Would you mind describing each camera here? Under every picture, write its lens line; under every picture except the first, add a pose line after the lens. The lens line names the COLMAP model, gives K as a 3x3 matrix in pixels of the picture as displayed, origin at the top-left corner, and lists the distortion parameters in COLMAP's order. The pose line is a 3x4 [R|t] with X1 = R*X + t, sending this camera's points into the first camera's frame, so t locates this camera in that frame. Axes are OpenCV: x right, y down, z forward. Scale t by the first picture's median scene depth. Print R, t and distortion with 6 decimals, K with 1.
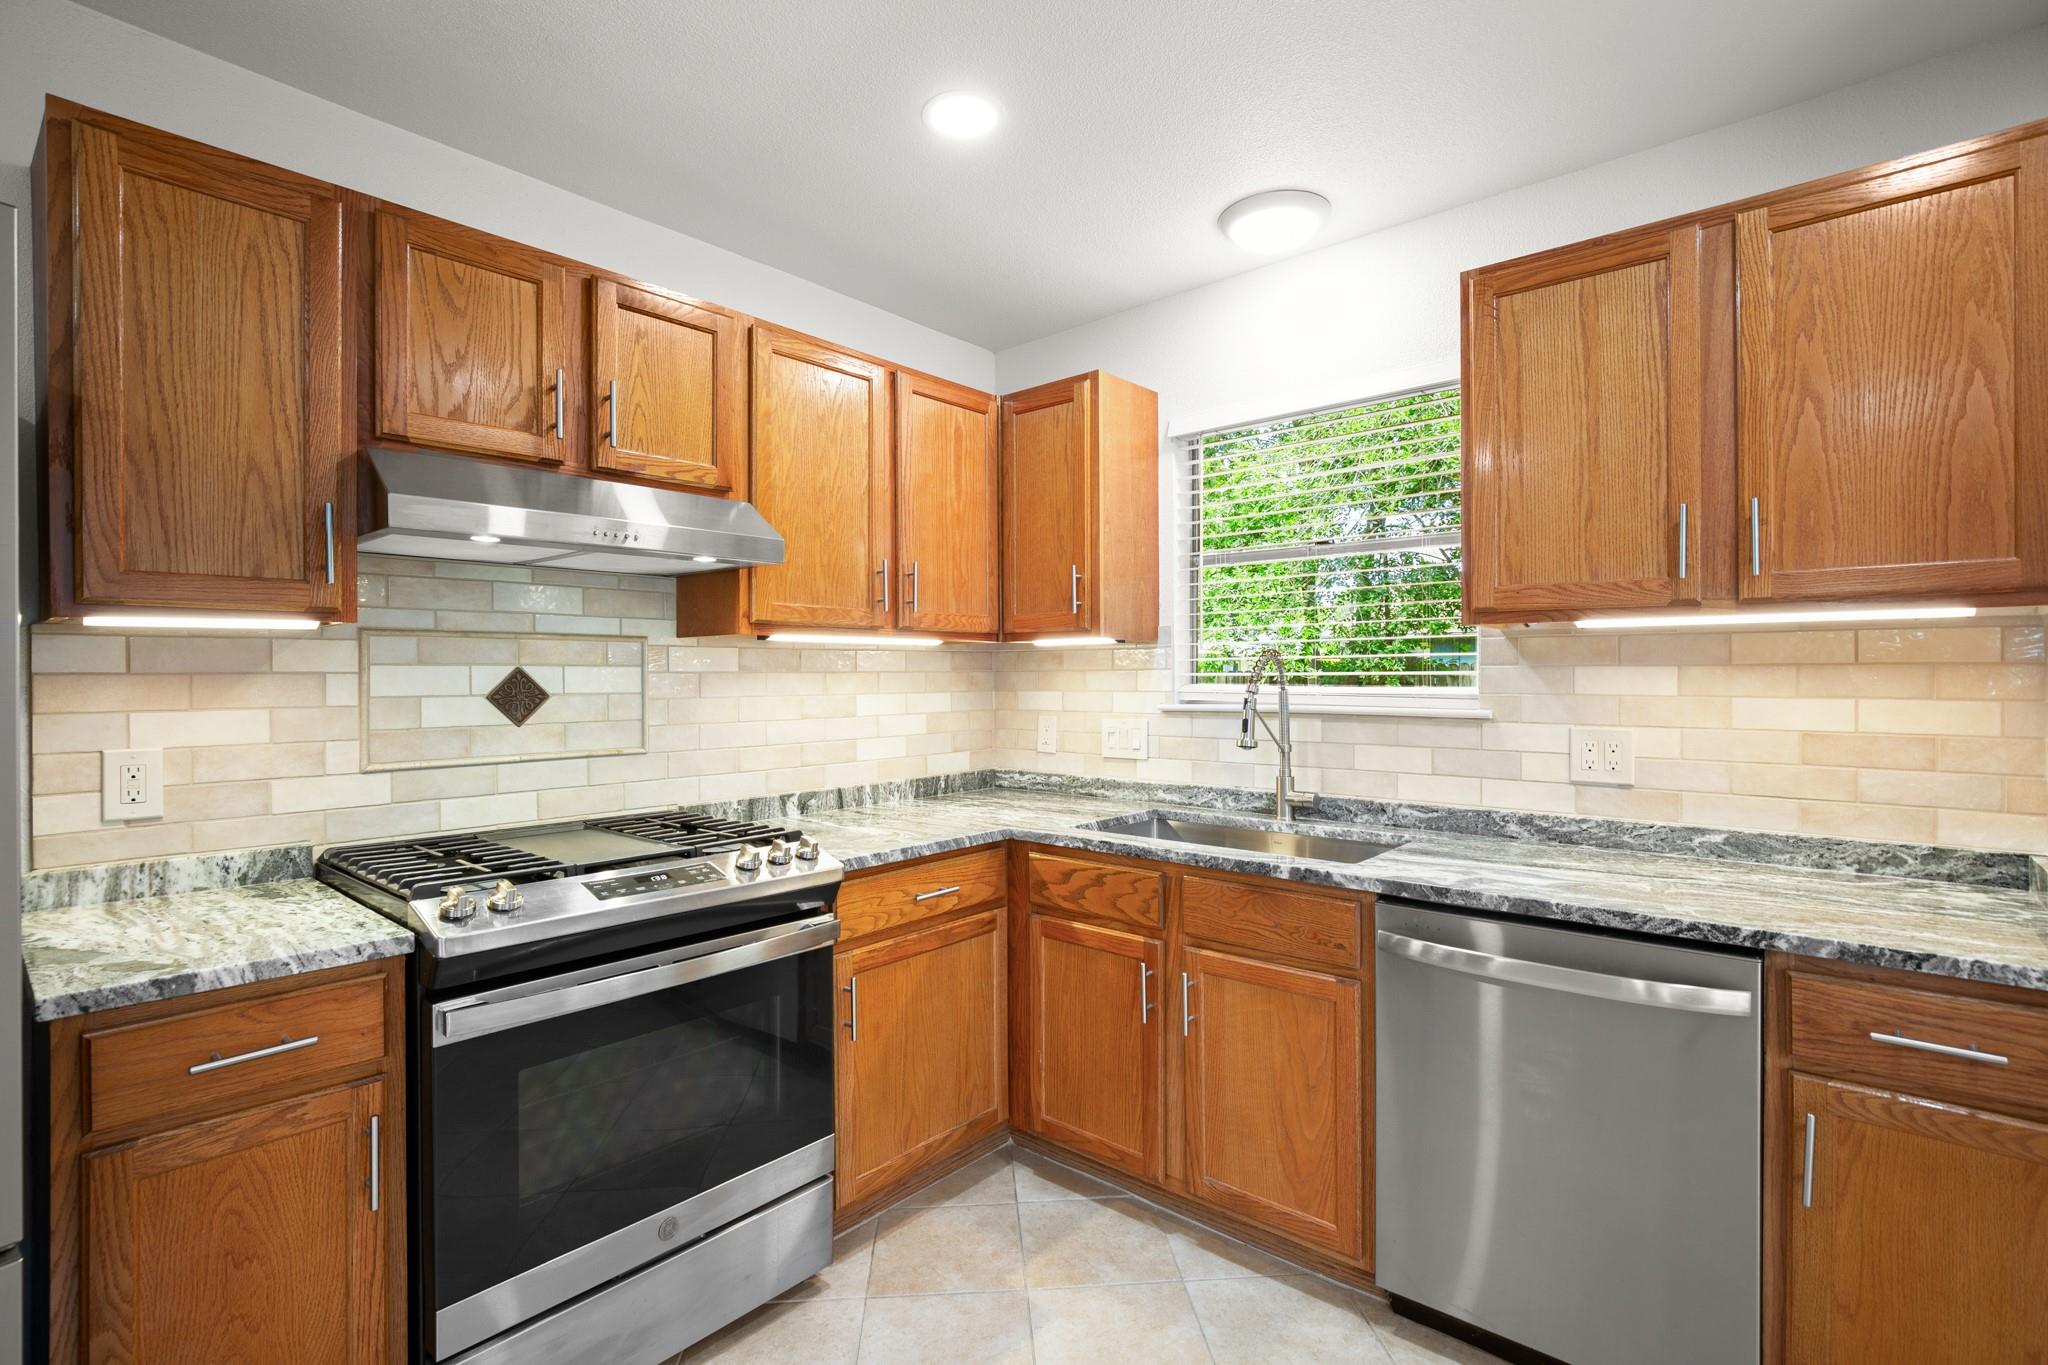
lens RADIAL K [[939.3, 0, 1029.5], [0, 939.3, 687.8], [0, 0, 1]] dist [-0.021495, 0.003758]
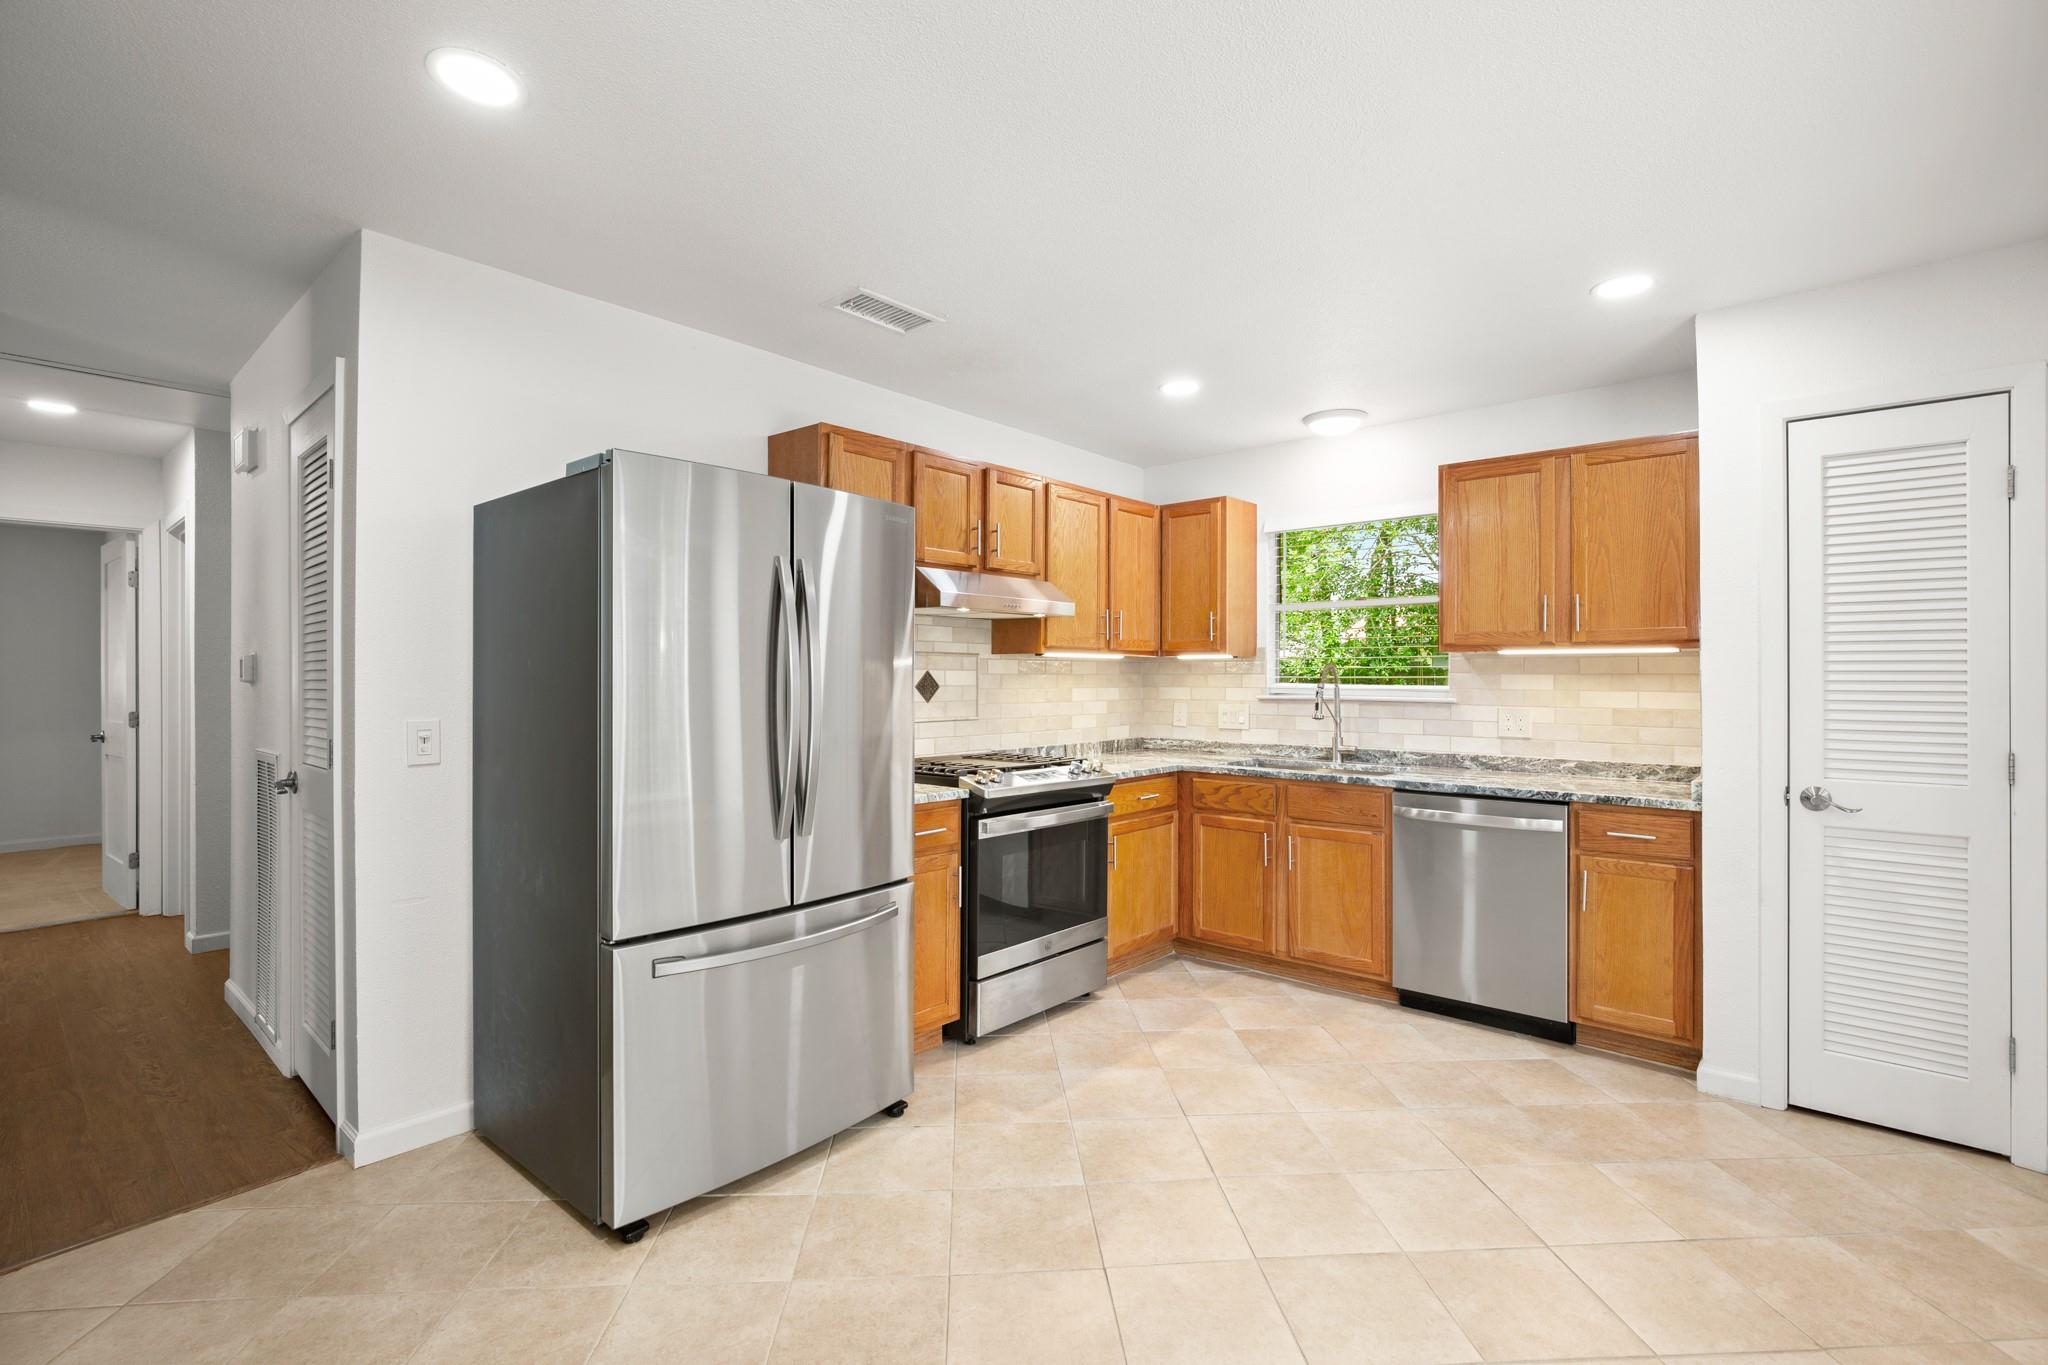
lens RADIAL K [[939.3, 0, 1021.9], [0, 939.3, 681.8], [0, 0, 1]] dist [-0.021495, 0.003758]
pose [[0.999917, 0.006894, -0.010922, -0.347506], [-0.006984, 0.999942, -0.008244, 0.014217], [0.010864, 0.008319, 0.999906, -0.872975]]
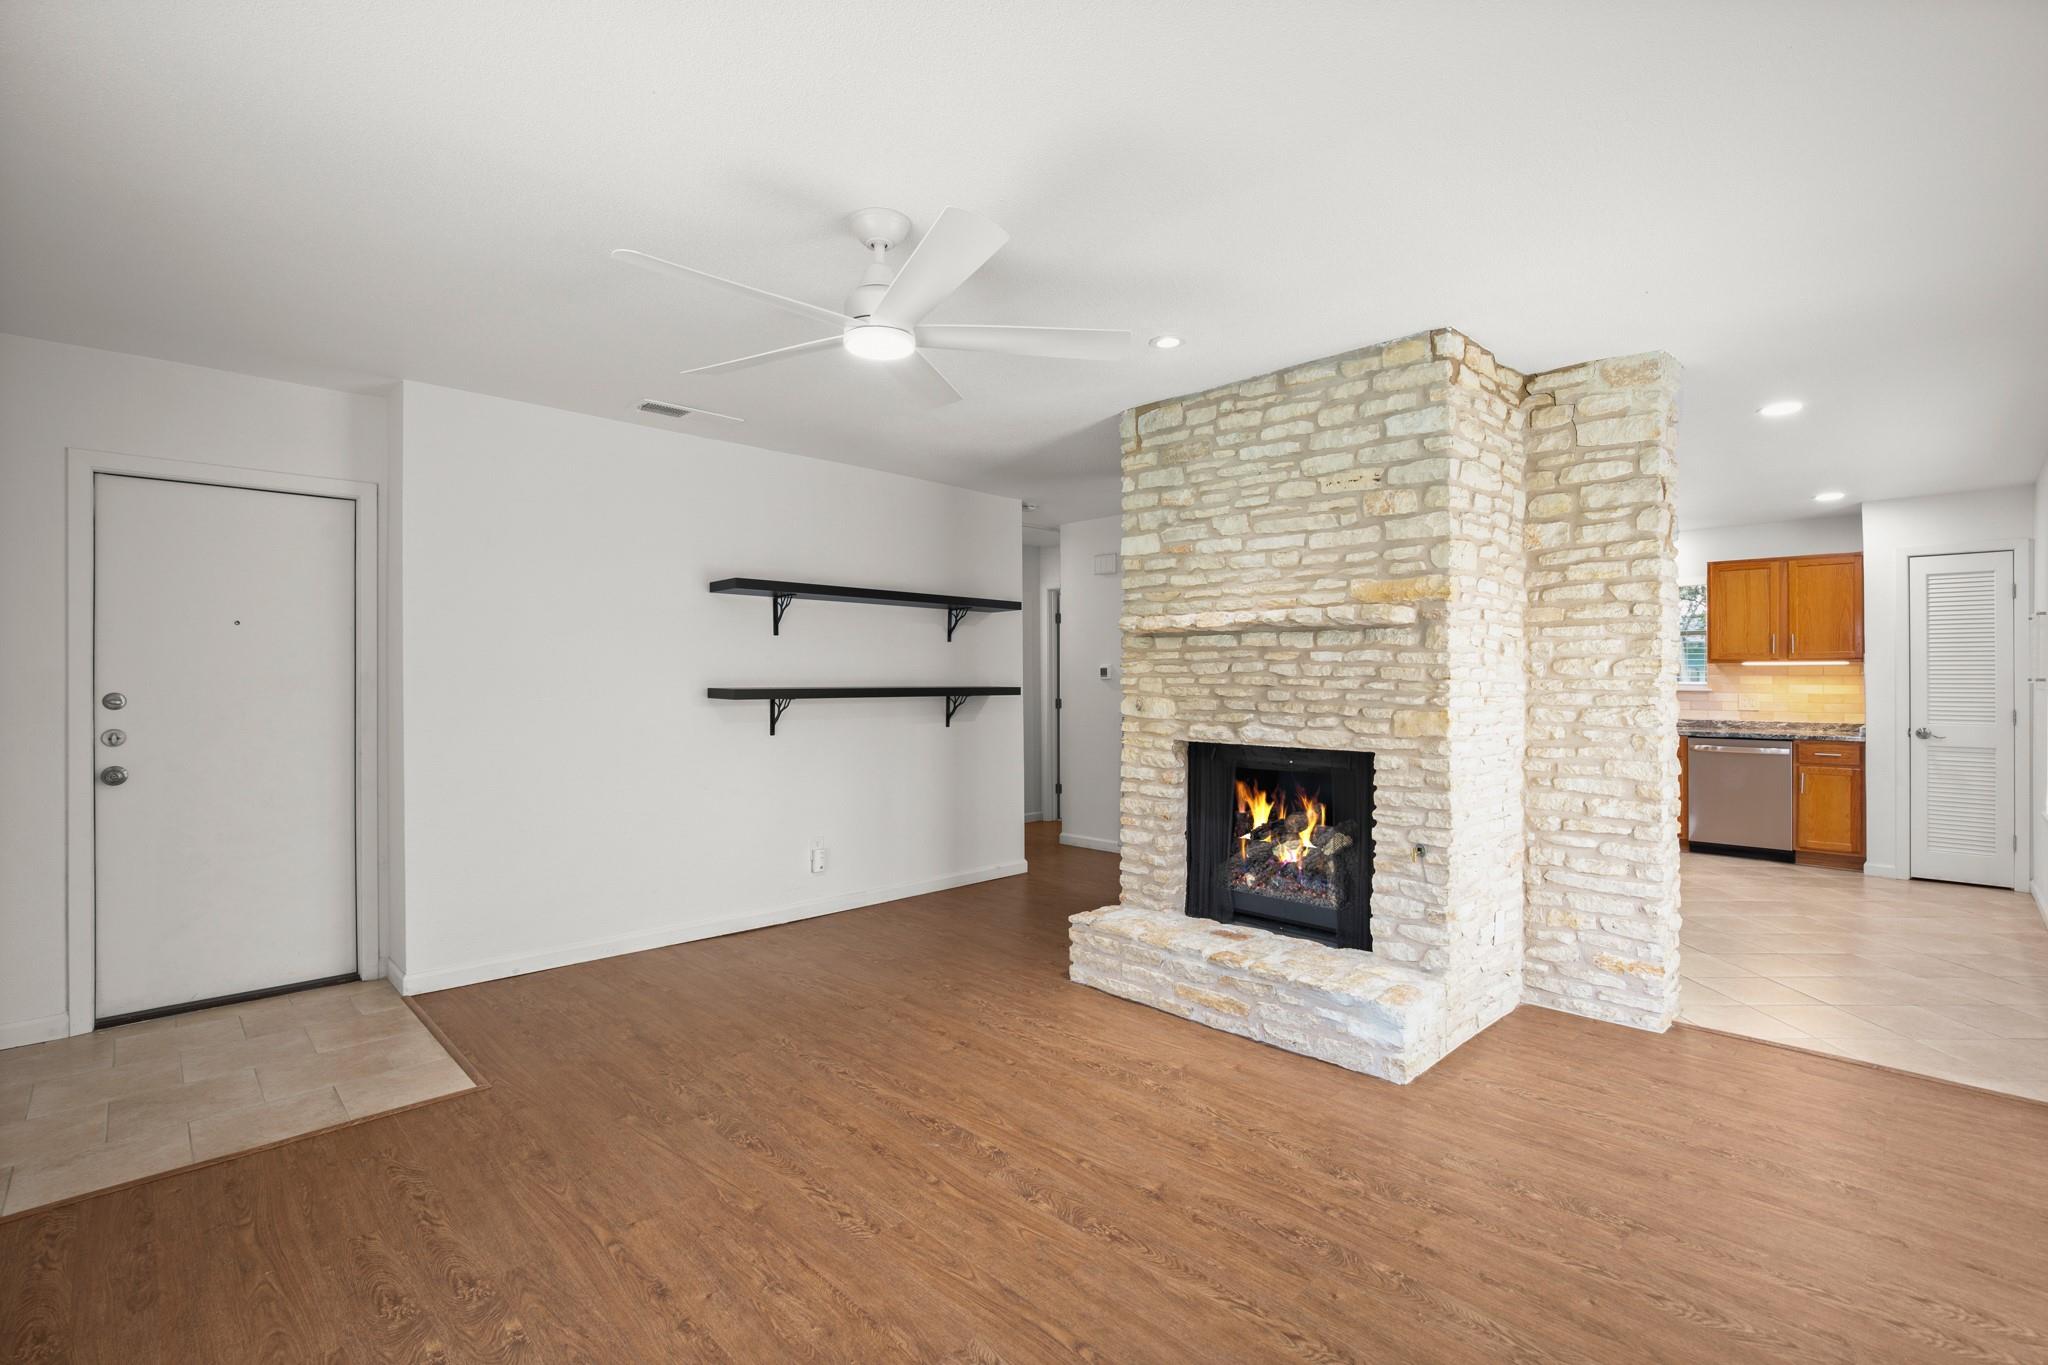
lens RADIAL K [[939.3, 0, 1017.9], [0, 939.3, 682.9], [0, 0, 1]] dist [-0.021495, 0.003758]
pose [[0.996978, 0.007181, -0.077353, -1.780293], [-0.007891, 0.999929, -0.008880, 0.054835], [0.077283, 0.009463, 0.996964, -2.577620]]
